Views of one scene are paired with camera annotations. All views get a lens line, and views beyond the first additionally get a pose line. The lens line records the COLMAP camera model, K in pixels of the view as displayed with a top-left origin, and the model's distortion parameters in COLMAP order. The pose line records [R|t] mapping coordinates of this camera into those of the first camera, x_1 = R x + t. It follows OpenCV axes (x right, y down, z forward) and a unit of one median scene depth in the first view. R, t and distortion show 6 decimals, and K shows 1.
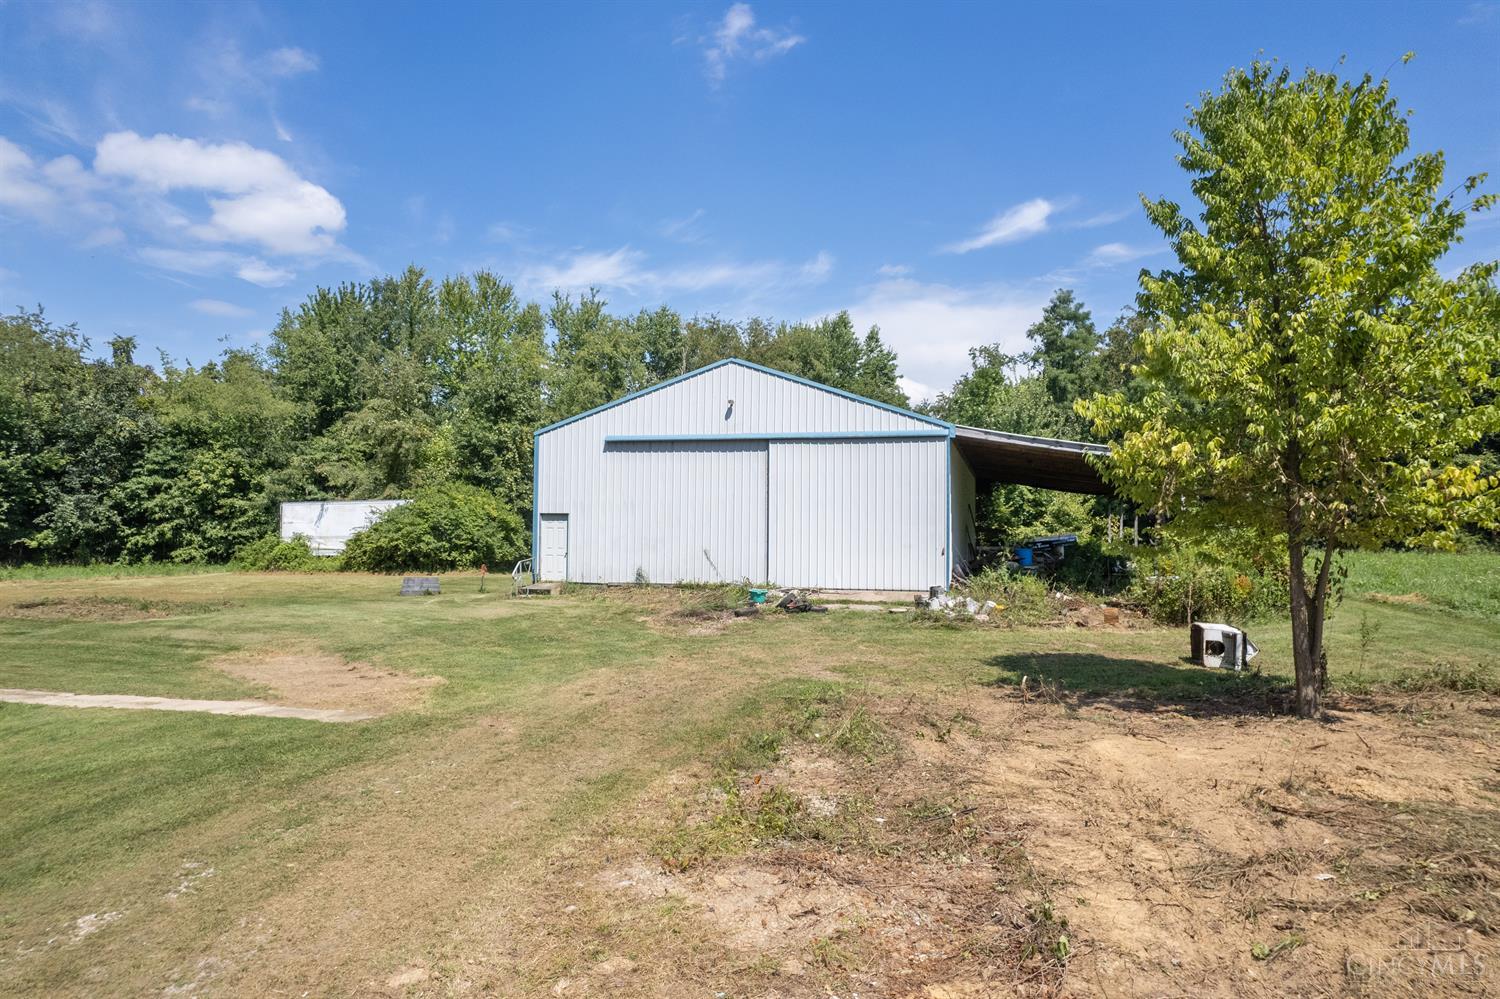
lens RADIAL K [[967.5, 0, 750.0], [0, 967.5, 499.5], [0, 0, 1]] dist [-0.004650, -0.001089]
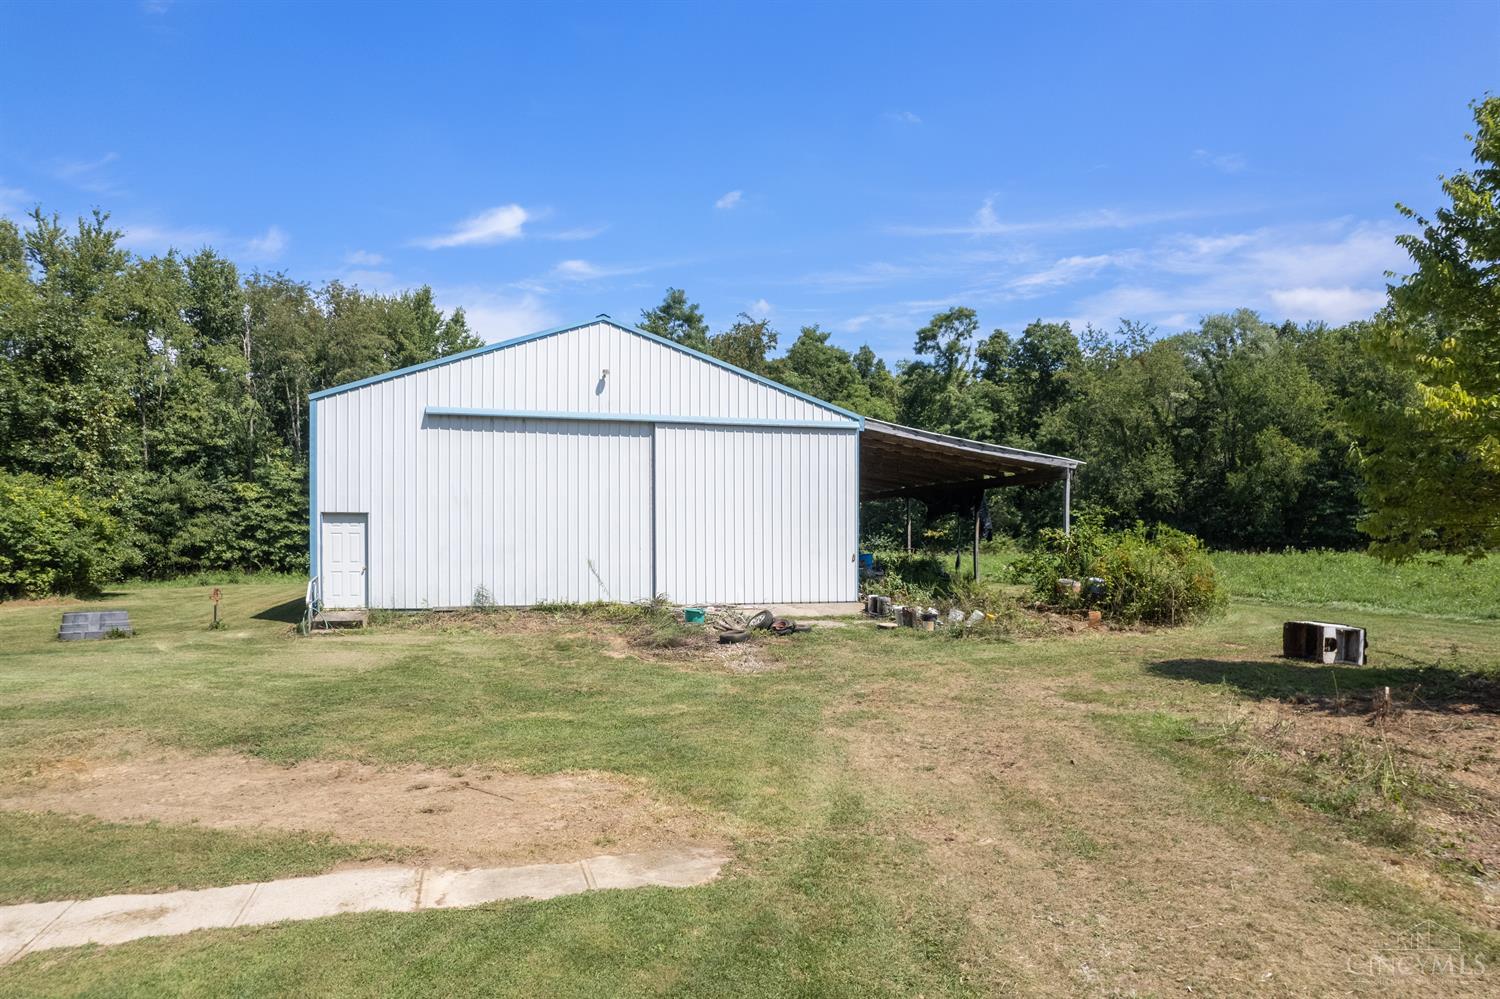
lens RADIAL K [[976.5, 0, 747.1], [0, 976.5, 532.4], [0, 0, 1]] dist [-0.077238, 0.075845]
pose [[0.851961, -0.002989, 0.523597, -0.216319], [-0.011210, 0.999650, 0.023945, 0.005904], [-0.523485, -0.026270, 0.851630, 0.167693]]
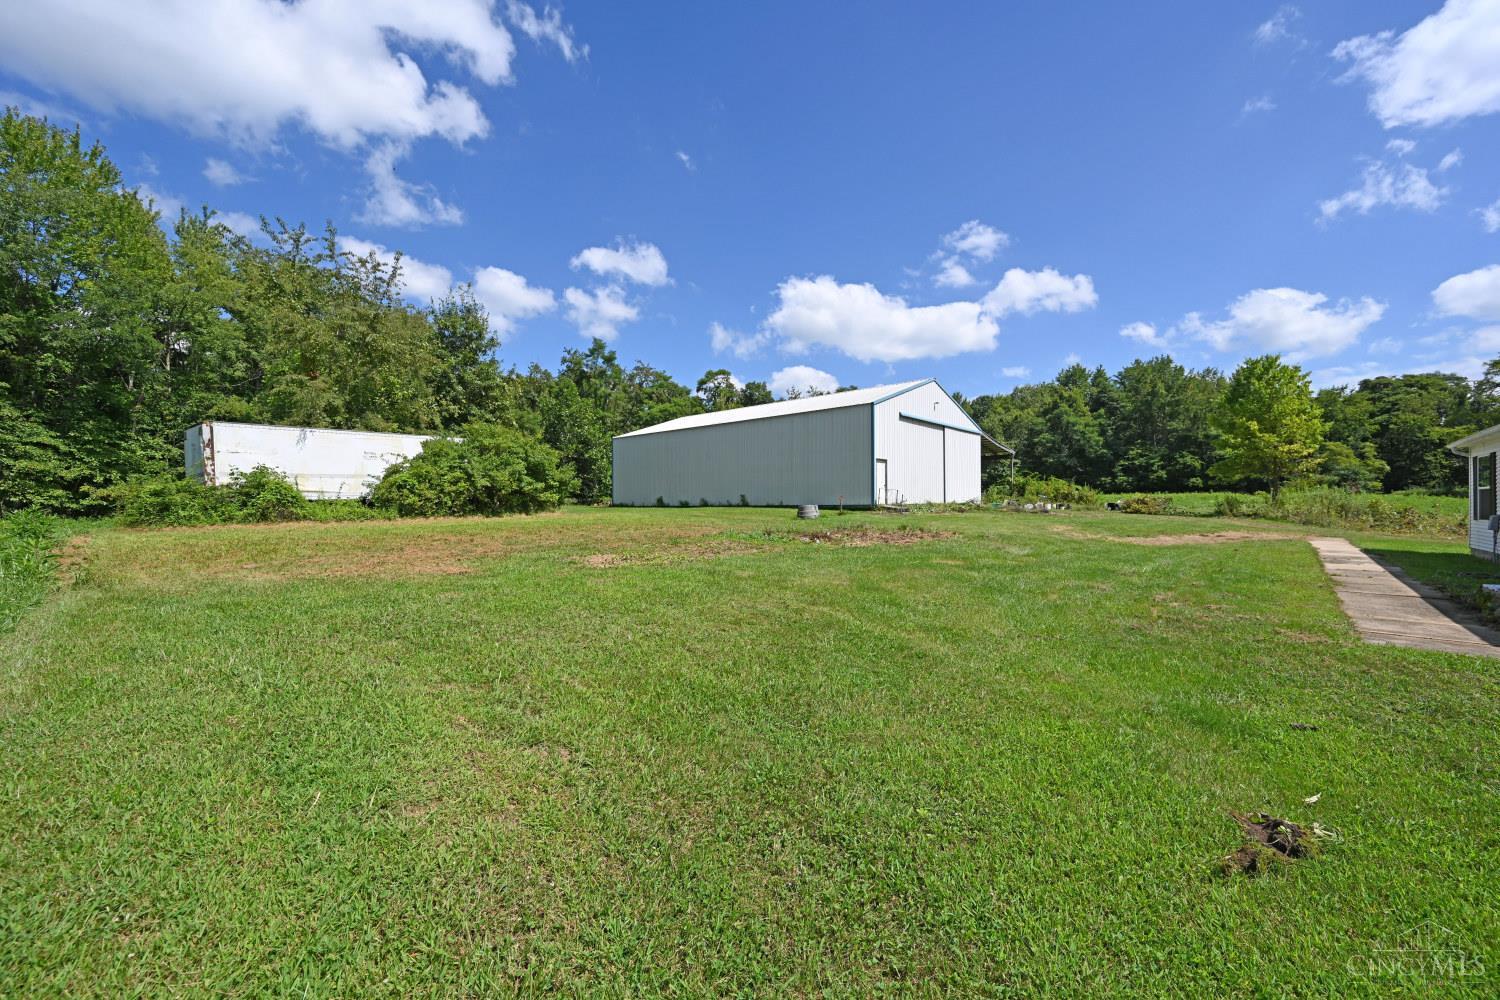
lens RADIAL K [[592.8, 0, 752.4], [0, 592.8, 498.9], [0, 0, 1]] dist [-0.004053, -0.000118]
pose [[0.433386, -0.002476, 0.901205, -0.746890], [-0.023095, 0.999637, 0.013853, 0.046037], [-0.900912, -0.026817, 0.433172, 0.529530]]
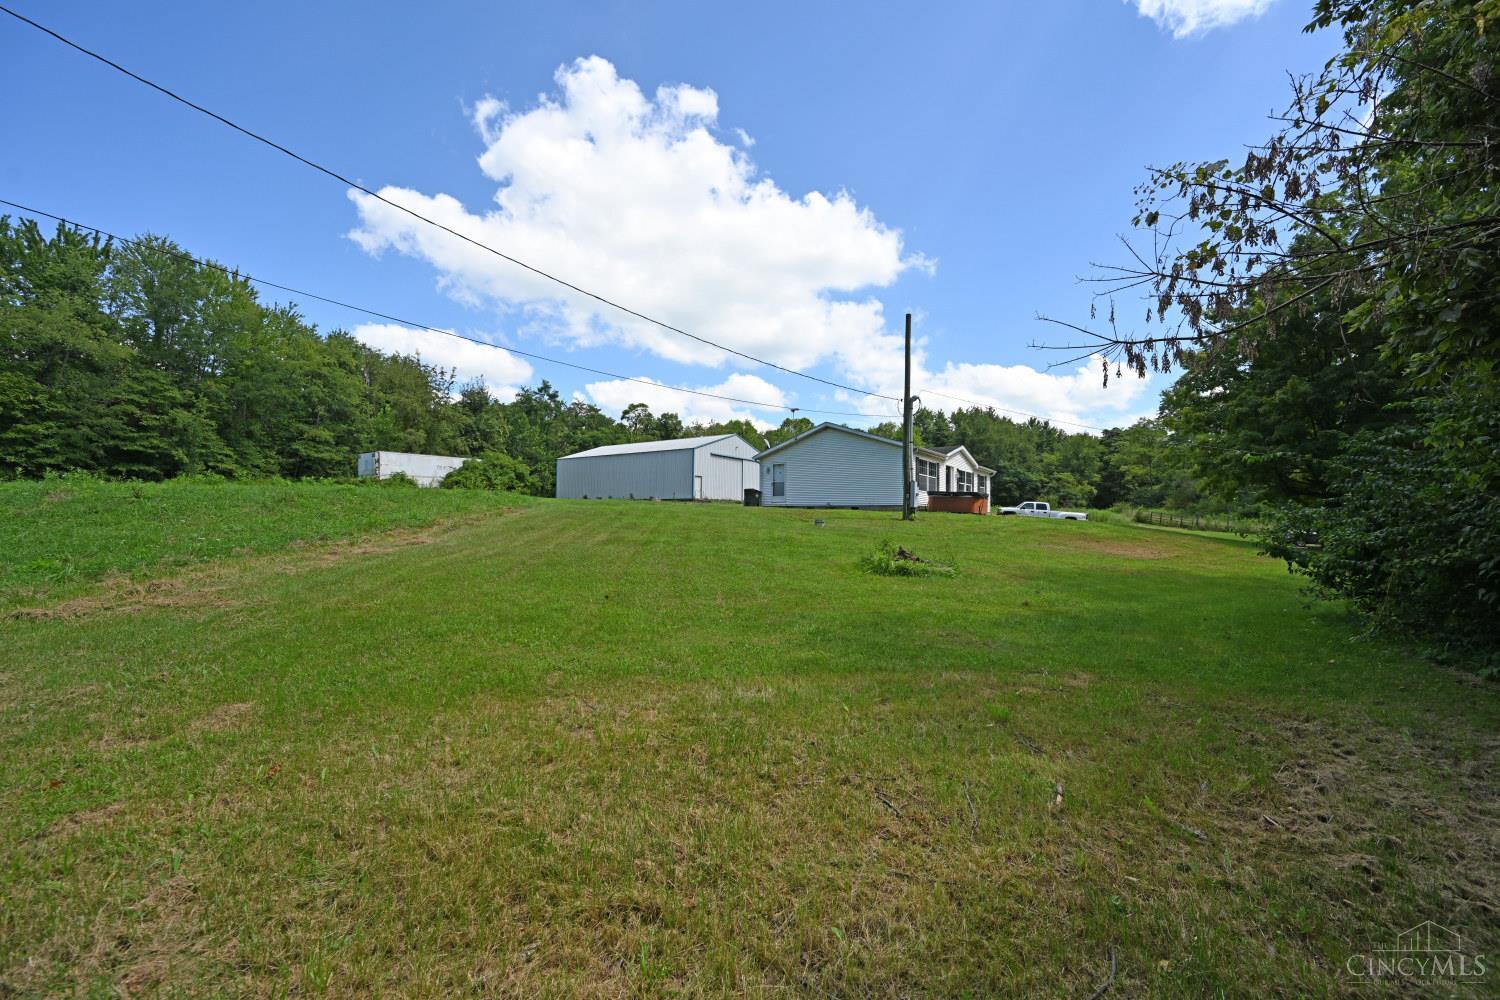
lens RADIAL K [[592.8, 0, 752.4], [0, 592.8, 498.9], [0, 0, 1]] dist [-0.004053, -0.000118]
pose [[0.334014, 0.029306, 0.942112, -1.255019], [-0.045046, 0.998871, -0.015101, 0.071089], [-0.941491, -0.037395, 0.334957, 0.157031]]
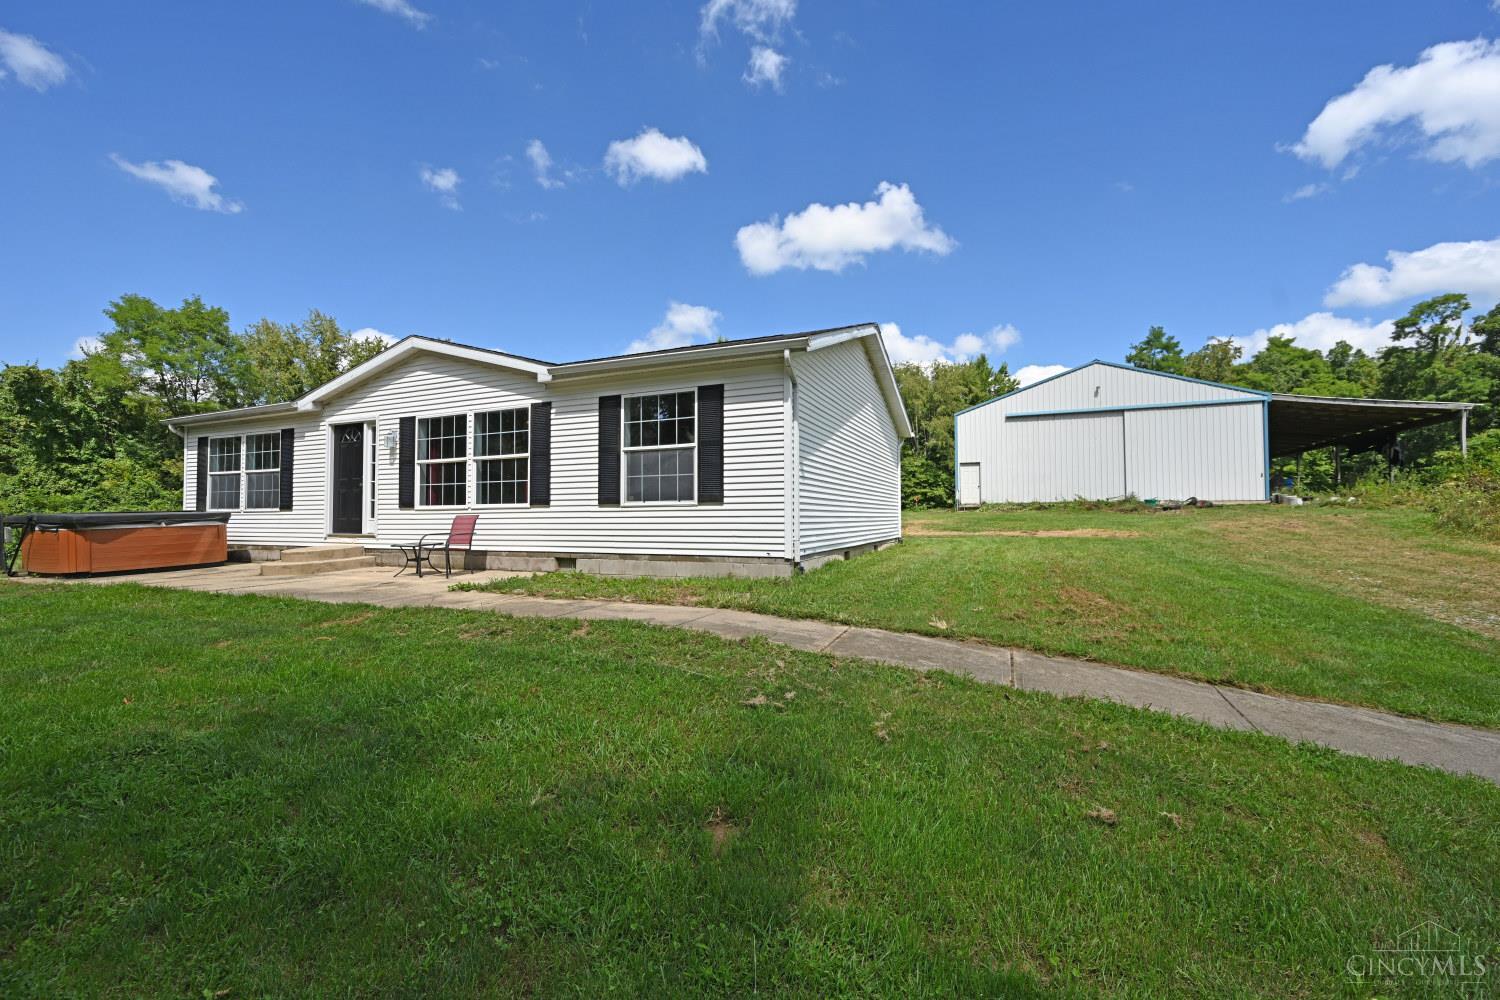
lens RADIAL K [[617.6, 0, 738.3], [0, 617.6, 503.5], [0, 0, 1]] dist [-0.000739, 0.000220]
pose [[0.991021, -0.017444, -0.132567, -0.307916], [0.019022, 0.999762, 0.010642, 0.044604], [0.132350, -0.013068, 0.991117, -0.064410]]
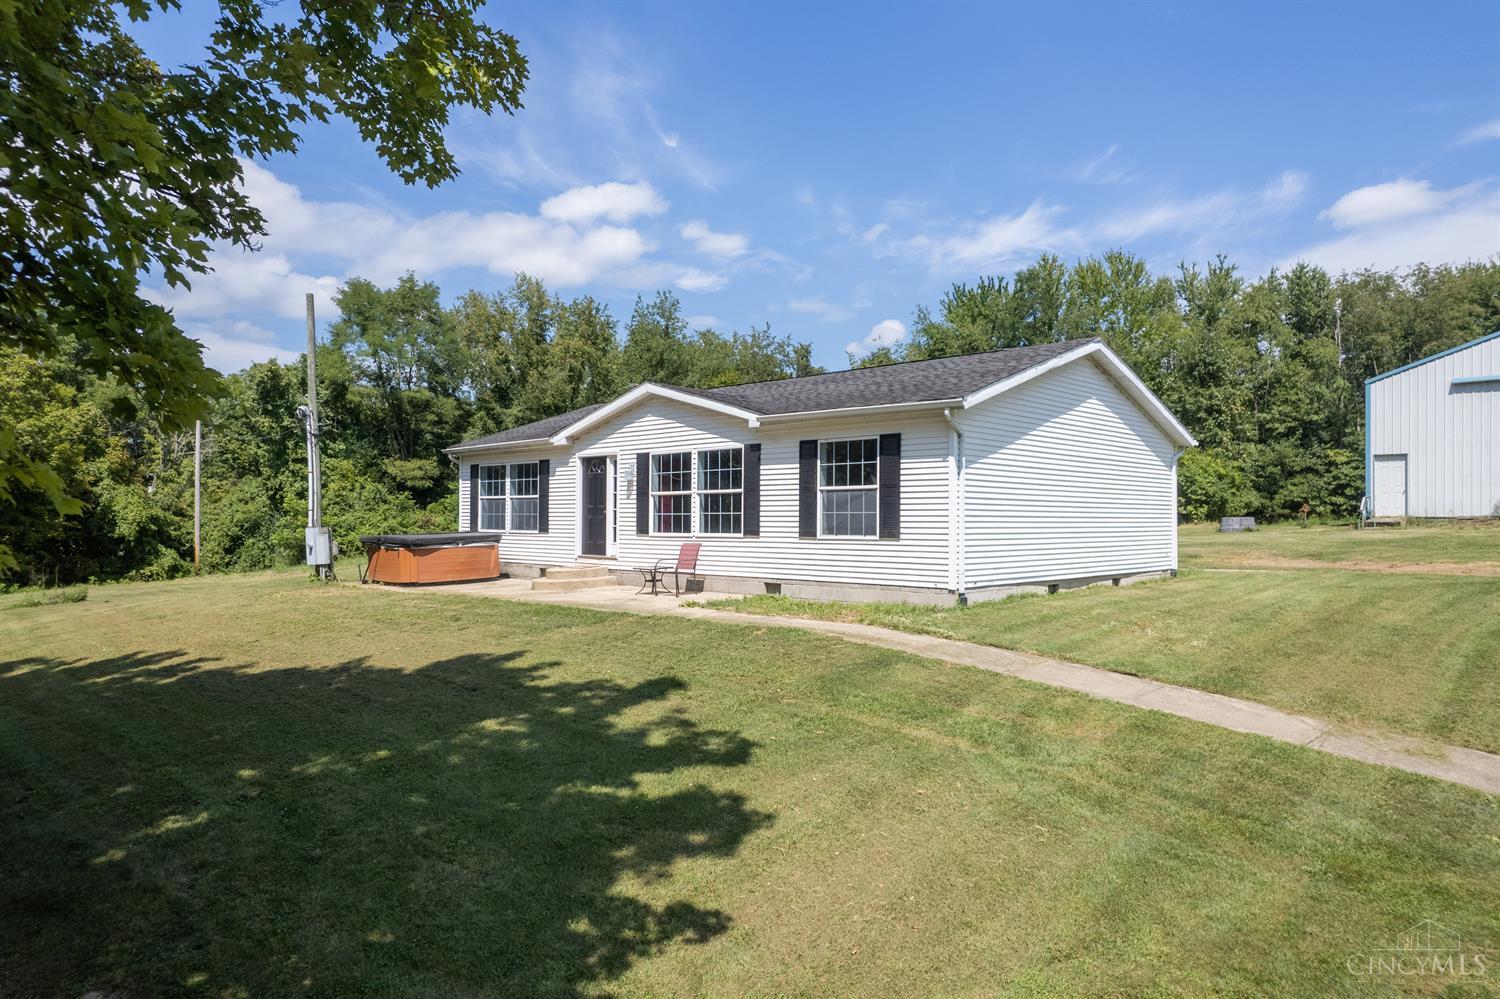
lens RADIAL K [[976.5, 0, 747.1], [0, 976.5, 532.4], [0, 0, 1]] dist [-0.077238, 0.075845]
pose [[0.882017, -0.001483, -0.471216, -0.224827], [0.022485, 0.998988, 0.038943, 0.029717], [0.470681, -0.044944, 0.881158, -0.200405]]
